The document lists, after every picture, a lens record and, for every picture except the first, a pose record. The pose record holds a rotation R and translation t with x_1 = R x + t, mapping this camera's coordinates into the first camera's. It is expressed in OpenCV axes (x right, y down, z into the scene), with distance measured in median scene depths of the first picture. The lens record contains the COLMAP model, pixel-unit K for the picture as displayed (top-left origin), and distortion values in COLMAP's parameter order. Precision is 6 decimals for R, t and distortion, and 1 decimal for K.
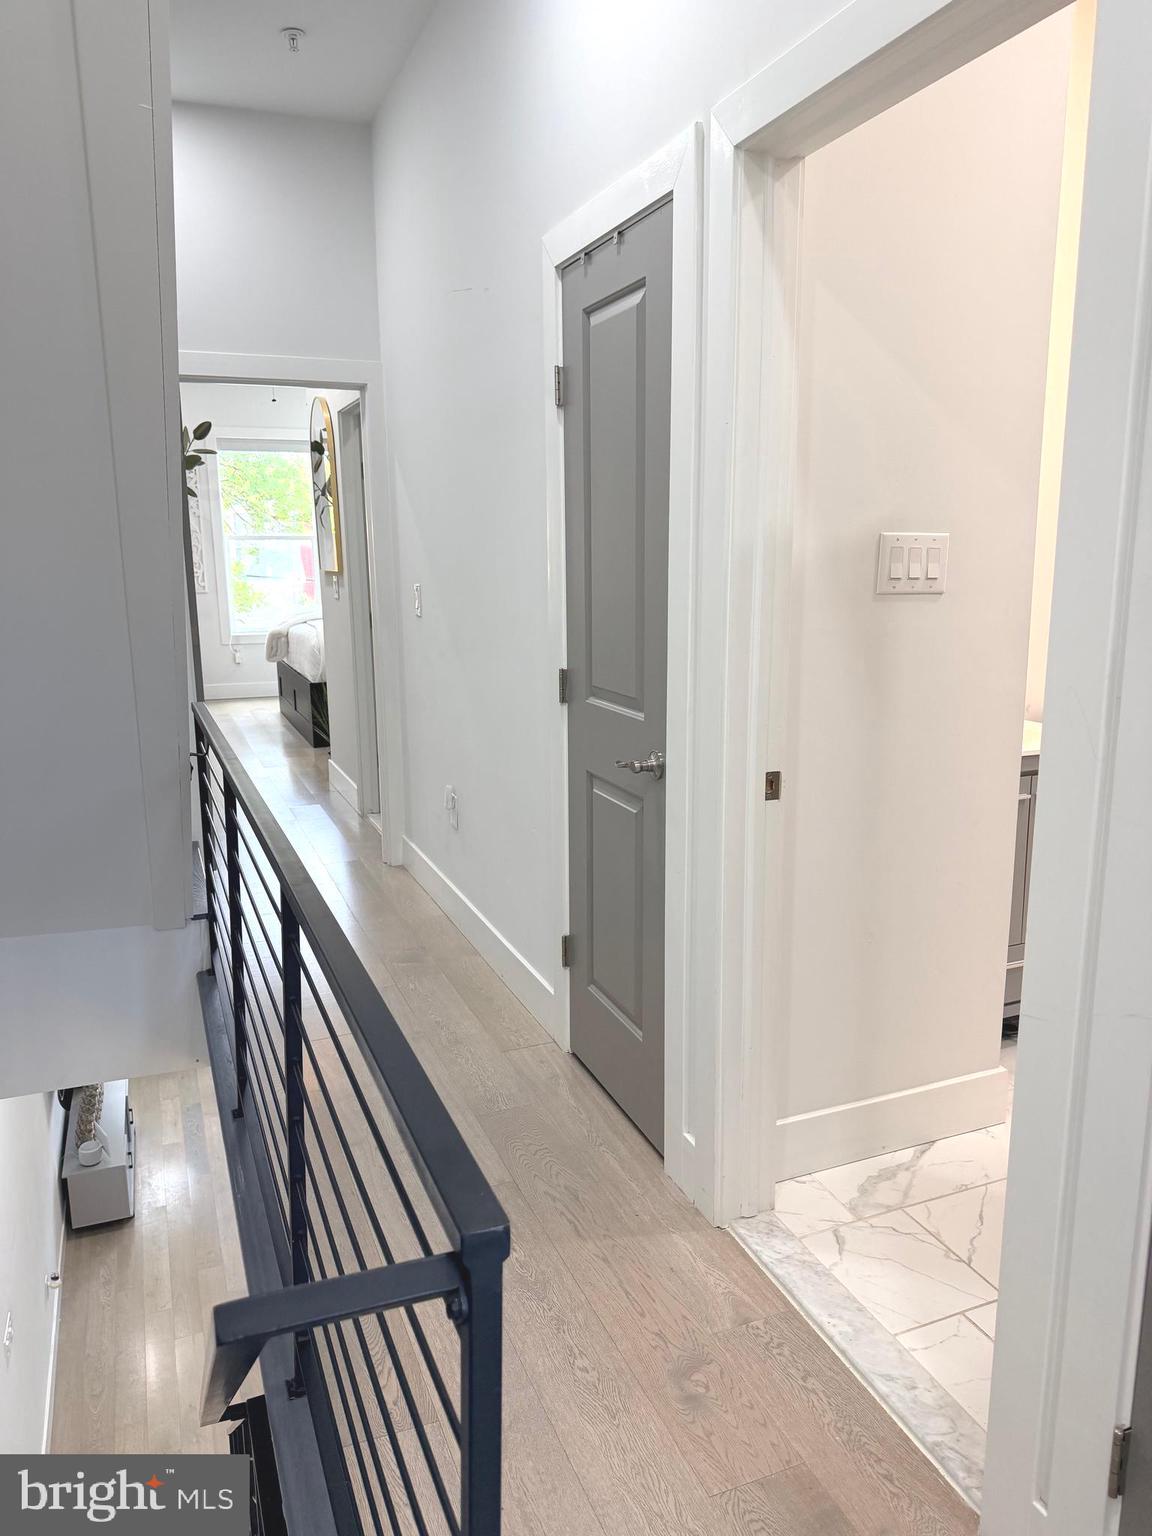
lens RADIAL K [[1091.1, 0, 579.1], [0, 1091.1, 774.3], [0, 0, 1]] dist [0.005711, -0.027156]
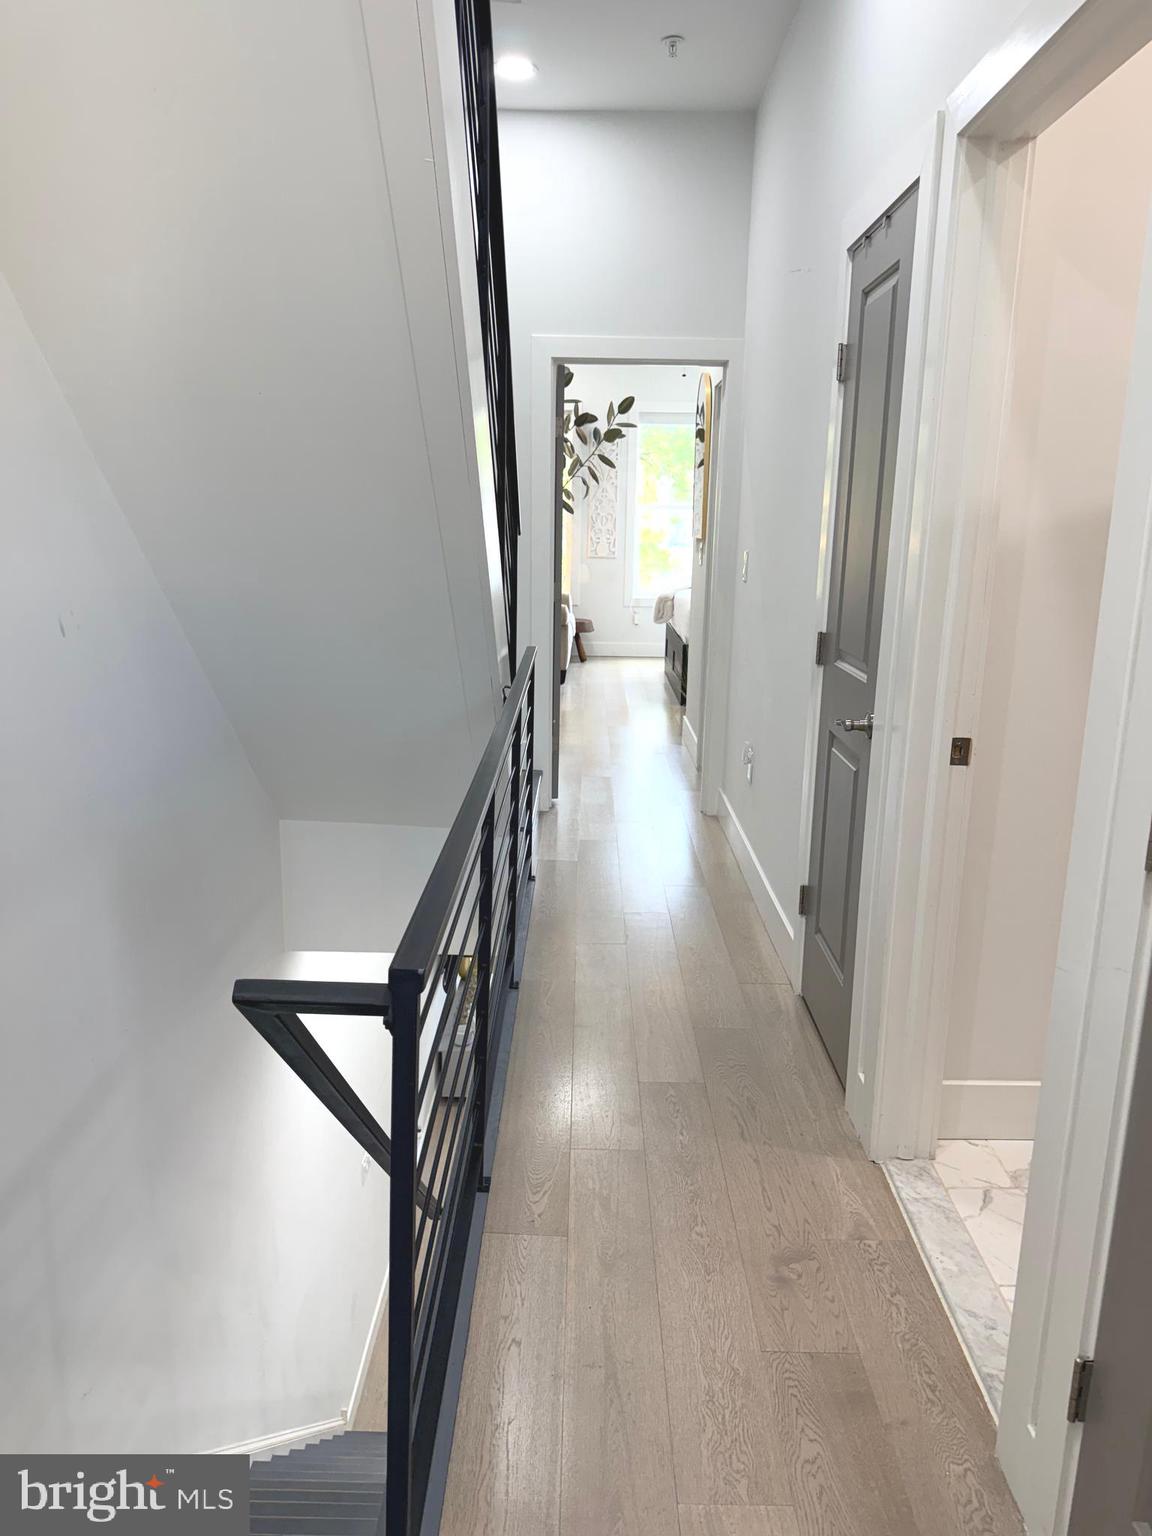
lens RADIAL K [[1084.6, 0, 577.0], [0, 1084.6, 787.4], [0, 0, 1]] dist [0.027968, -0.078044]
pose [[0.923818, 0.113280, -0.365688, 0.208019], [-0.099896, 0.993455, 0.055383, 0.022069], [0.369568, -0.014633, 0.929088, -0.089095]]
